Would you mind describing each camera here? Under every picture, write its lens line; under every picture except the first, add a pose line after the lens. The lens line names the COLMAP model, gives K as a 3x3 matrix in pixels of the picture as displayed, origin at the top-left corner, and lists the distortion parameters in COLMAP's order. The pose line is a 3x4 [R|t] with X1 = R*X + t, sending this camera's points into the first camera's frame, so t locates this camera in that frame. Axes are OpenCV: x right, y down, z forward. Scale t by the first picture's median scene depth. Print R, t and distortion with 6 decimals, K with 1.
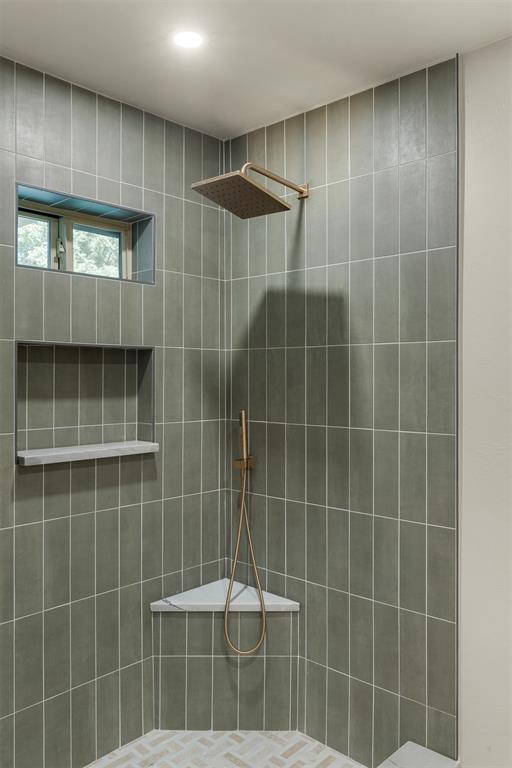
lens RADIAL K [[625.8, 0, 256.0], [0, 625.8, 384.0], [0, 0, 1]] dist [-0.005147, -0.001682]
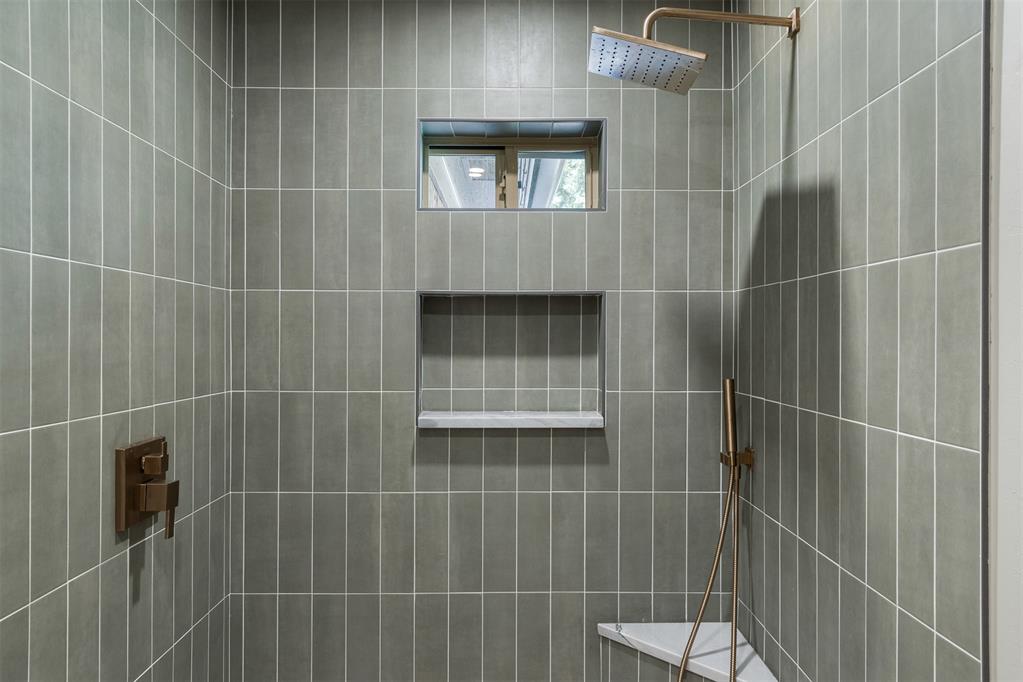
lens RADIAL K [[676.3, 0, 511.5], [0, 676.3, 341.0], [0, 0, 1]] dist [0.008421, 0.000839]
pose [[0.684869, 0.004643, -0.728651, 0.376574], [-0.007223, 0.999974, -0.000417, 0.003125], [0.728630, 0.005548, 0.684885, 0.358009]]
